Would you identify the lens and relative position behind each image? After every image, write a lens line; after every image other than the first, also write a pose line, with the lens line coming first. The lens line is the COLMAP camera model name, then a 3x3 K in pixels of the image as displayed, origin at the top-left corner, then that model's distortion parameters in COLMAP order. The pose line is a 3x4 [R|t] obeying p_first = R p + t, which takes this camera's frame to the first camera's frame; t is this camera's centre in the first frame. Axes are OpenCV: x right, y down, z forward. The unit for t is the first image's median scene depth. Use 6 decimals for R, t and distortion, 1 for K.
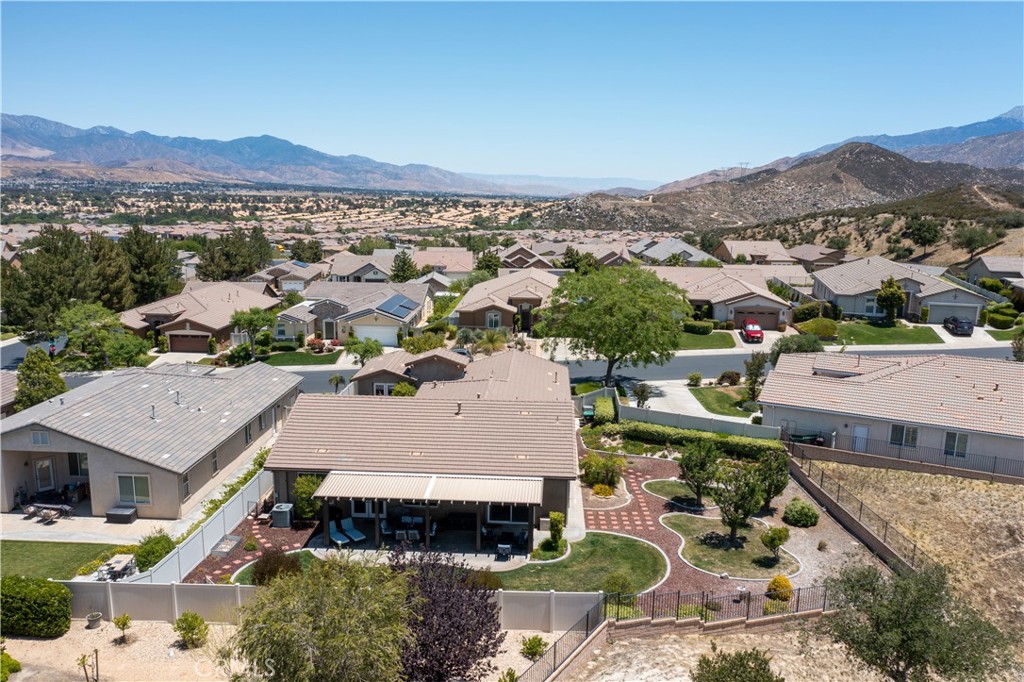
lens RADIAL K [[806.2, 0, 509.2], [0, 806.2, 338.4], [0, 0, 1]] dist [-0.013433, 0.005092]
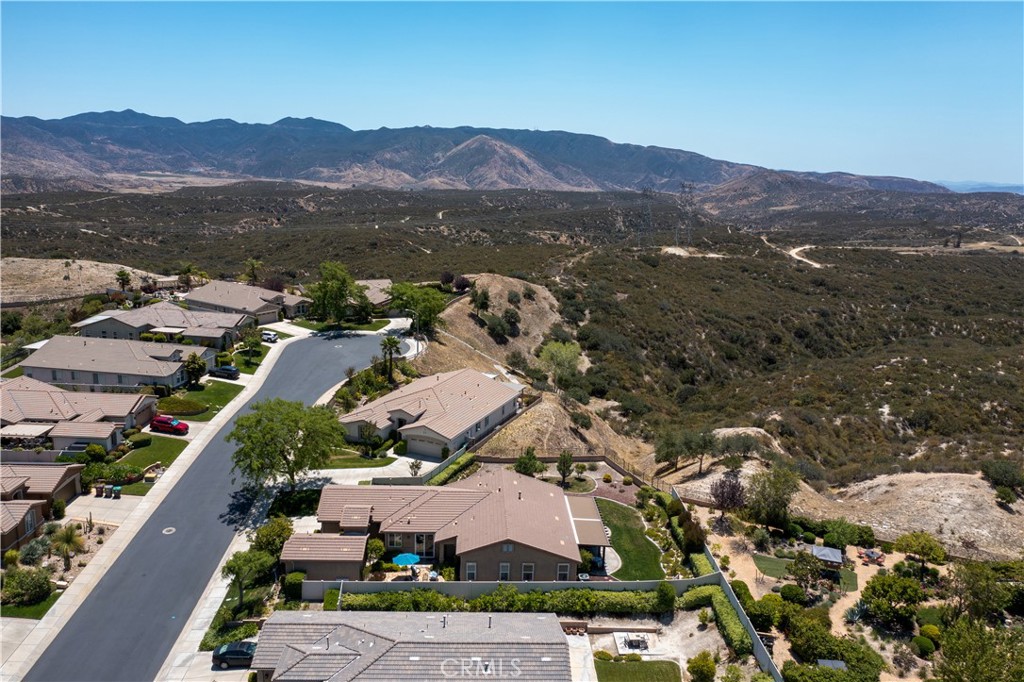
lens RADIAL K [[806.2, 0, 513.6], [0, 806.2, 342.4], [0, 0, 1]] dist [-0.013433, 0.005092]
pose [[-0.094578, -0.240139, 0.966120, -0.389354], [0.156234, 0.954864, 0.252636, -0.156775], [-0.983182, 0.174835, -0.052791, 0.246142]]
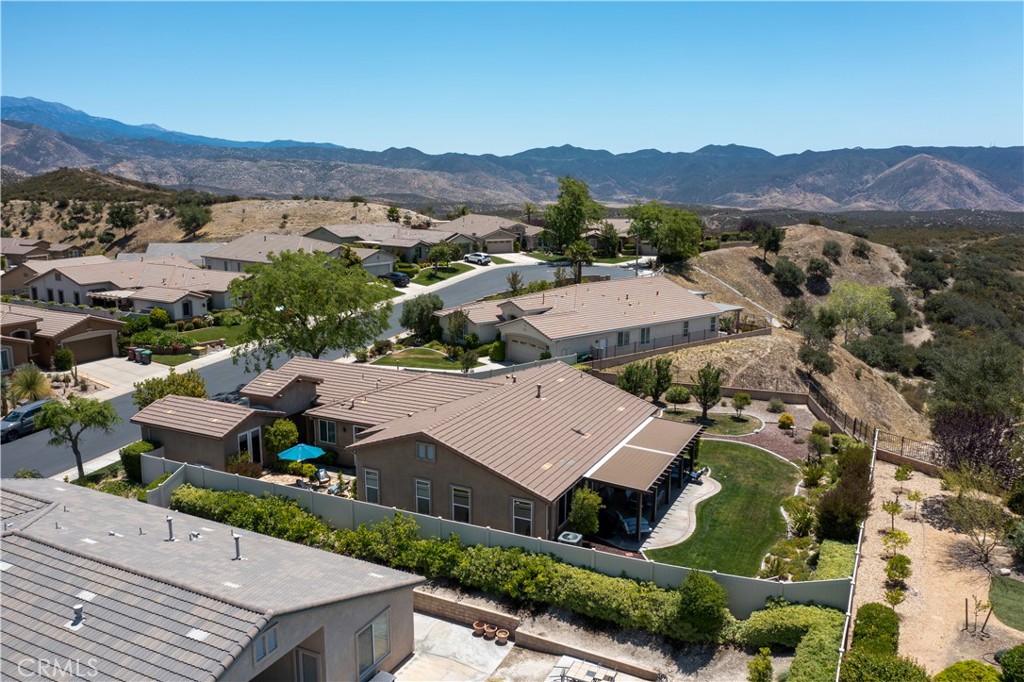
lens RADIAL K [[806.2, 0, 512.3], [0, 806.2, 344.8], [0, 0, 1]] dist [-0.013433, 0.005092]
pose [[0.397142, -0.197804, 0.896188, -0.220516], [0.175223, 0.974877, 0.137523, -0.025162], [-0.900875, 0.102417, 0.421824, 0.143815]]
